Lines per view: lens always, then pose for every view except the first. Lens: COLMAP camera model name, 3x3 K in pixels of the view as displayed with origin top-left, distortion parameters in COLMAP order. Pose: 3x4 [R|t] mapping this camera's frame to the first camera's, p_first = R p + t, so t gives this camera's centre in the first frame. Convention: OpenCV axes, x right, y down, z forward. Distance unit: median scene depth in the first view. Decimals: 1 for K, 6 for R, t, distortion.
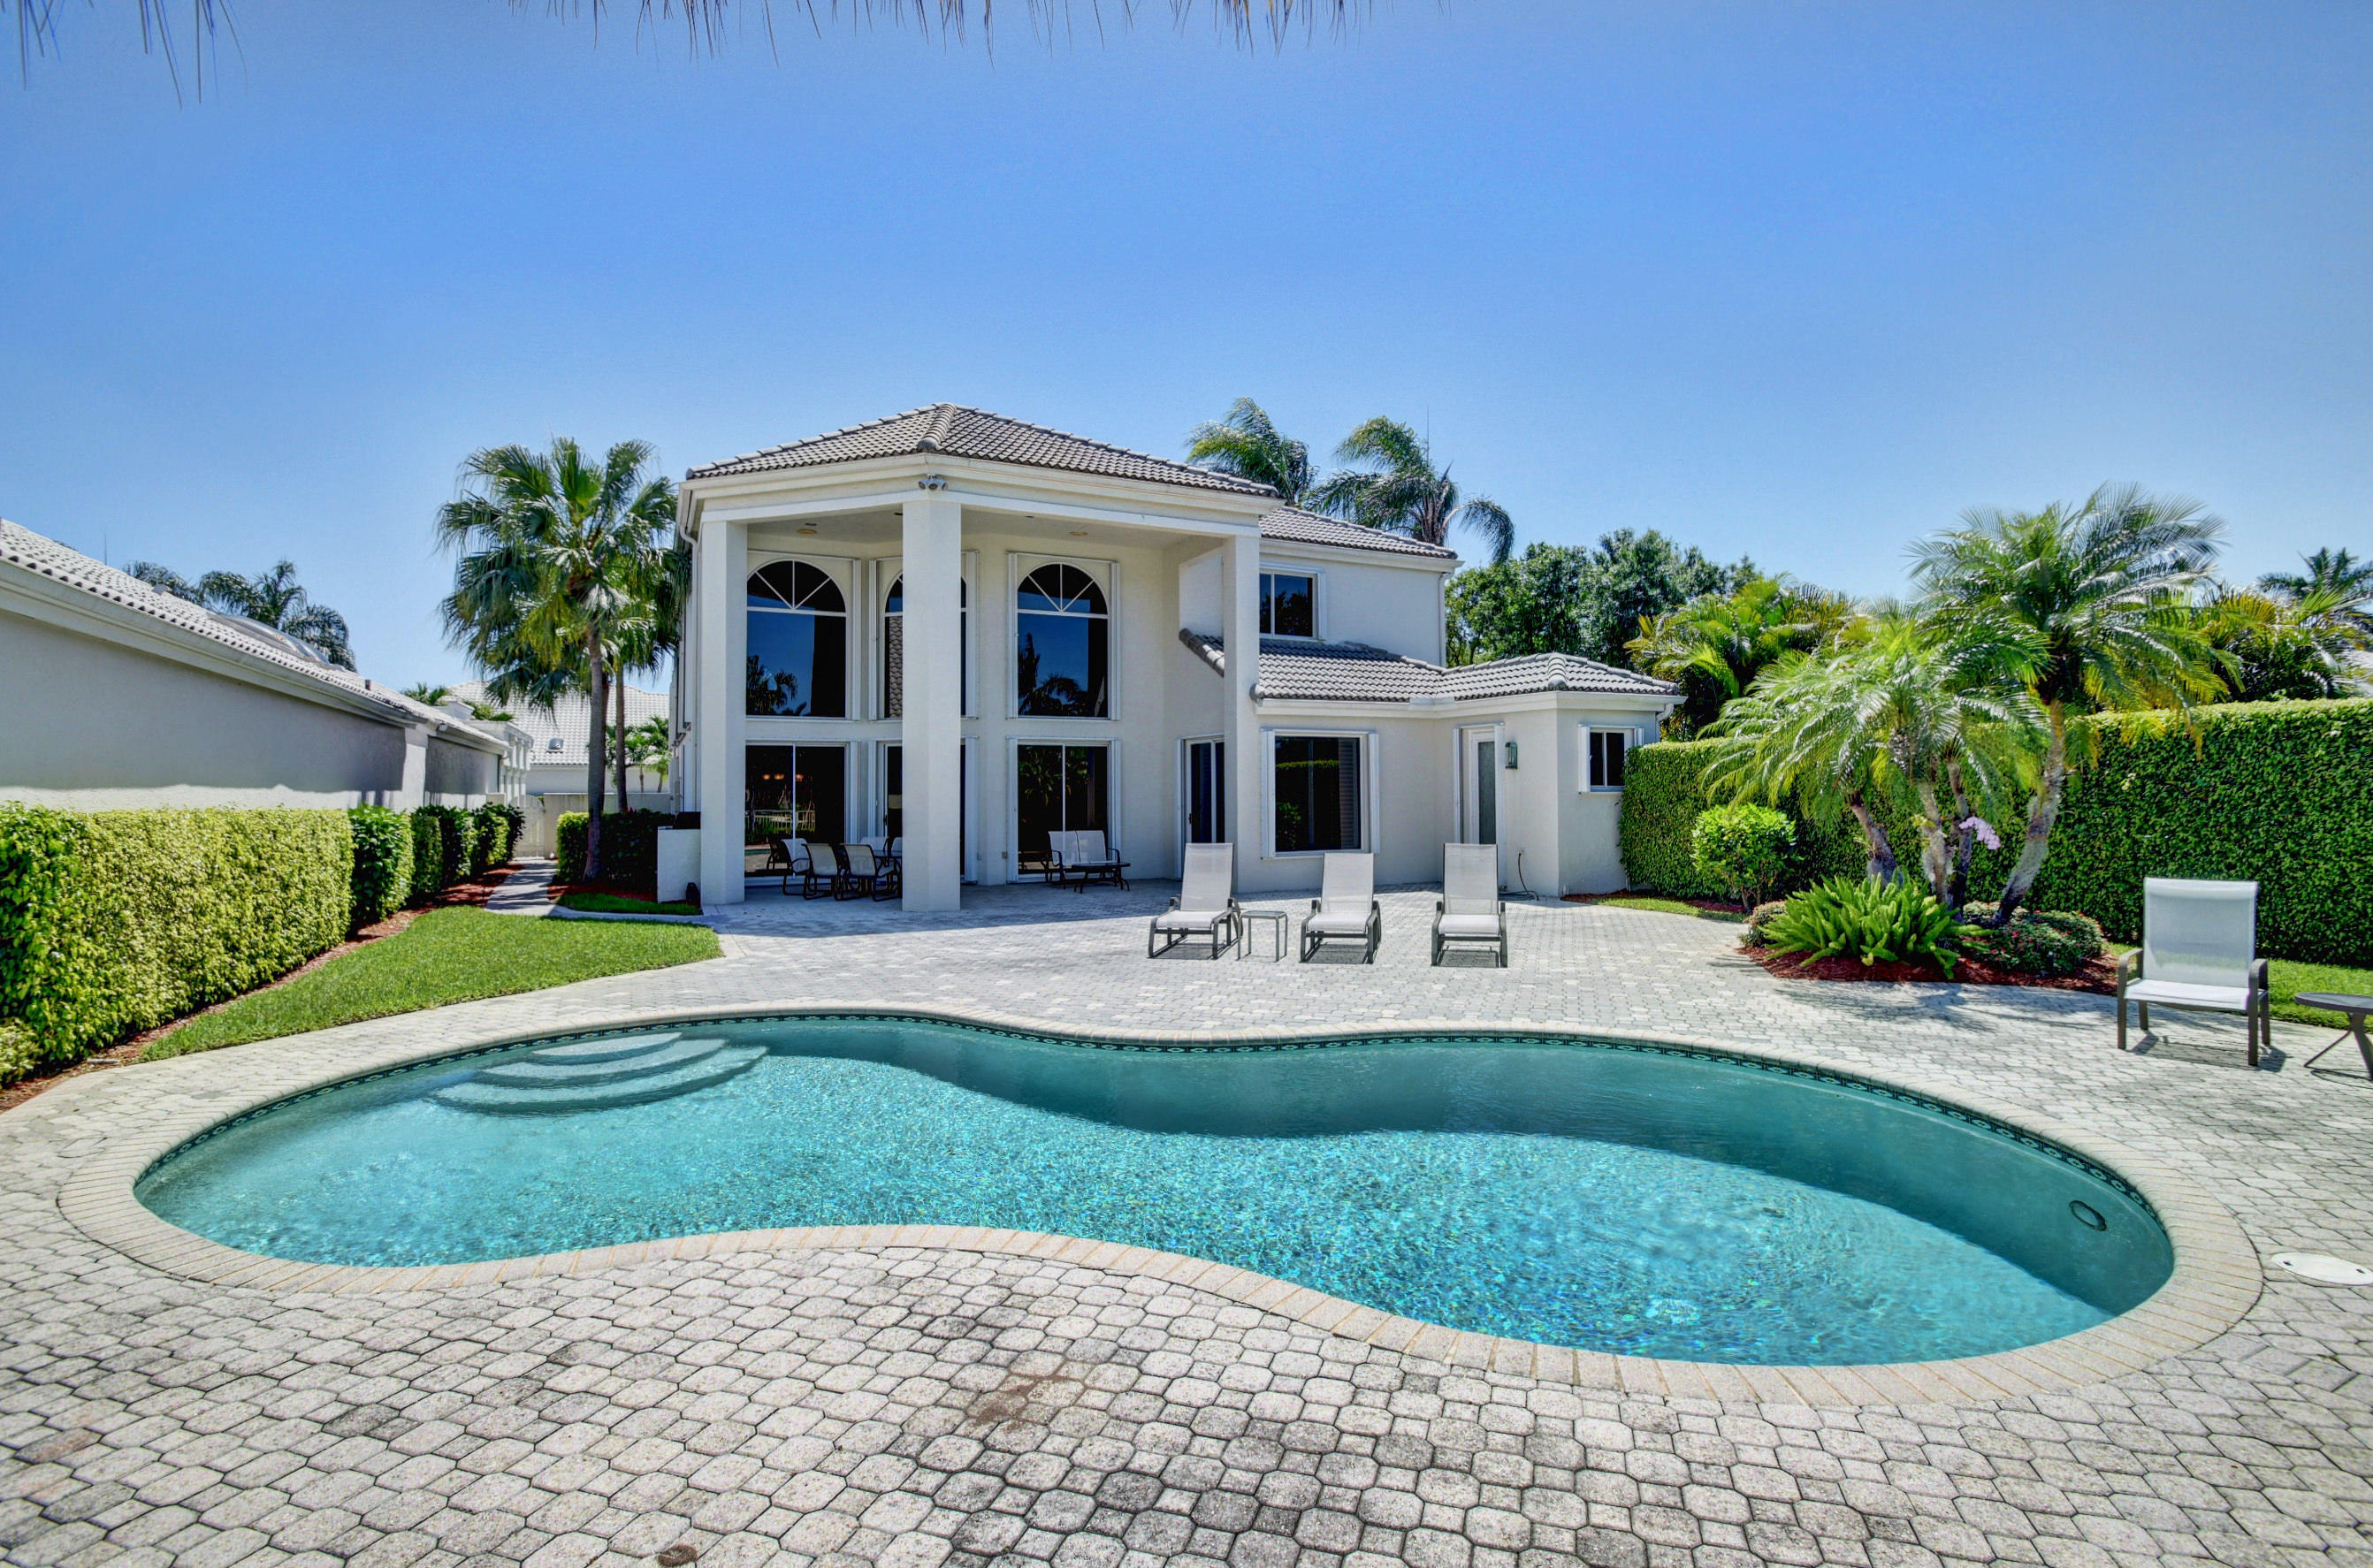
lens RADIAL K [[1086.9, 0, 1186.0], [0, 1086.9, 768.7], [0, 0, 1]] dist [-0.010153, 0.000336]
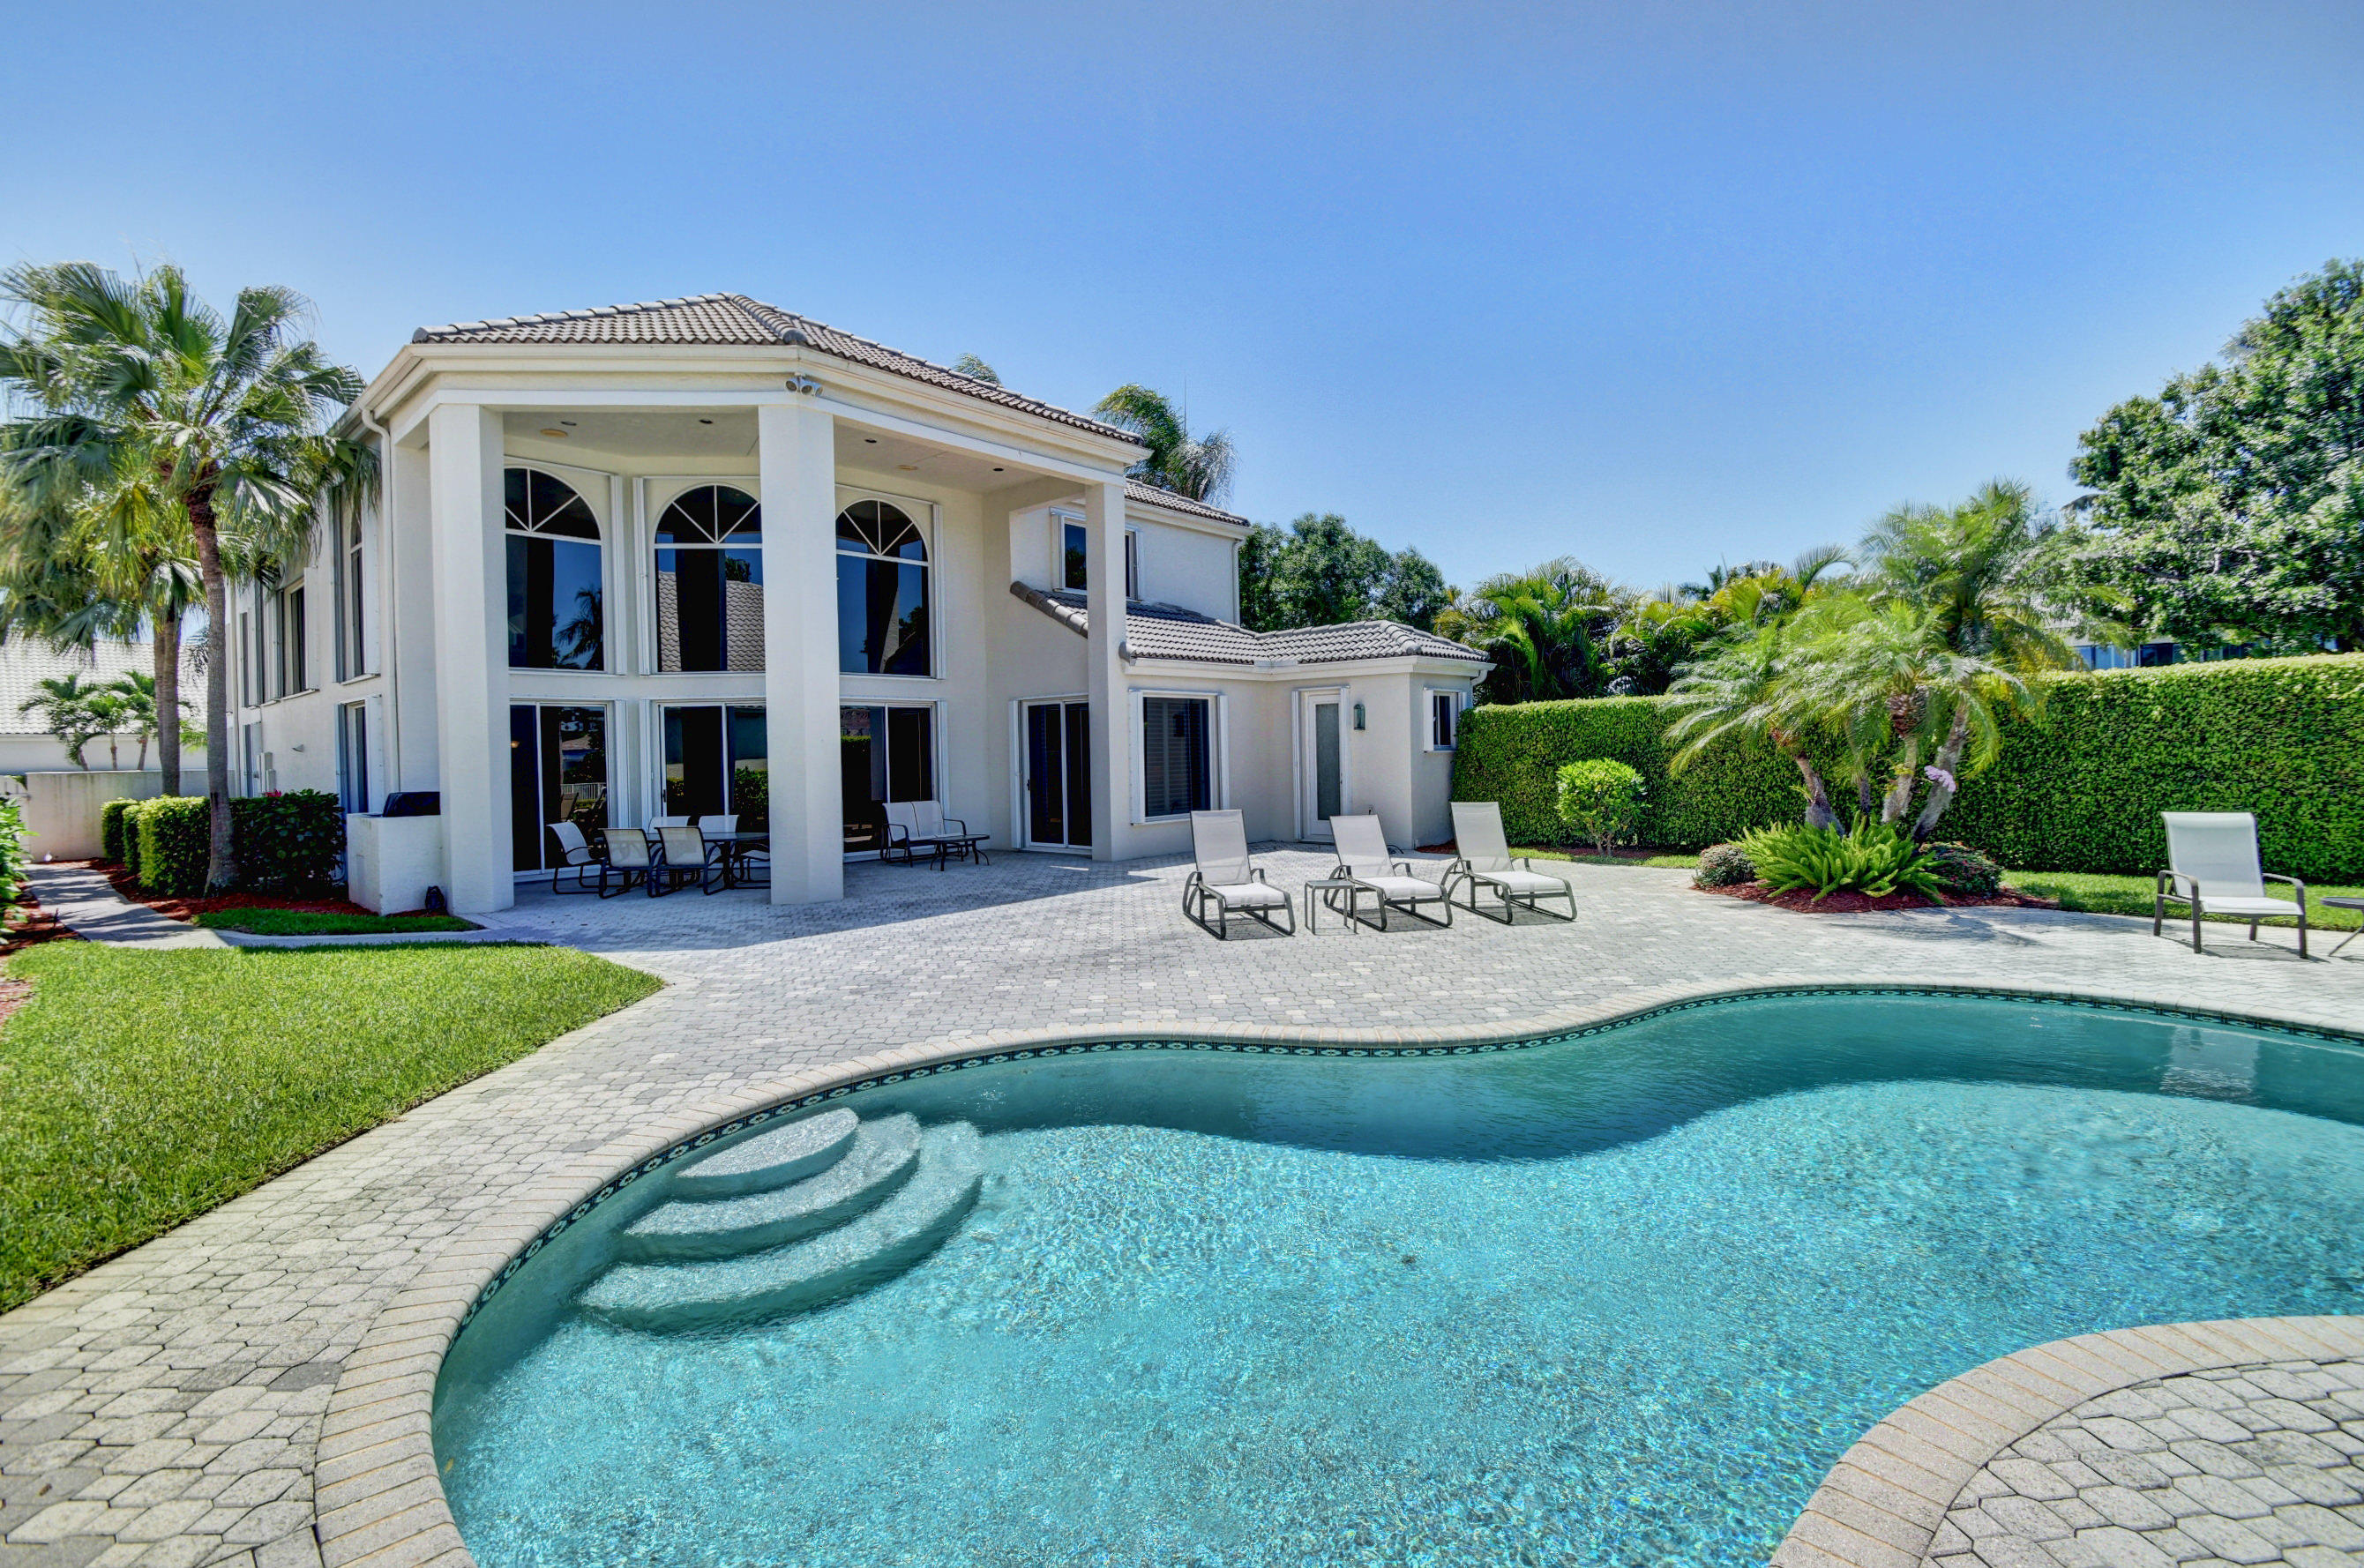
lens RADIAL K [[1036.1, 0, 1195.9], [0, 1036.1, 770.0], [0, 0, 1]] dist [0.008171, -0.013772]
pose [[0.926604, -0.019352, 0.375539, -0.224958], [0.006238, 0.999329, 0.036104, 0.001598], [-0.375986, -0.031112, 0.926103, 0.131626]]
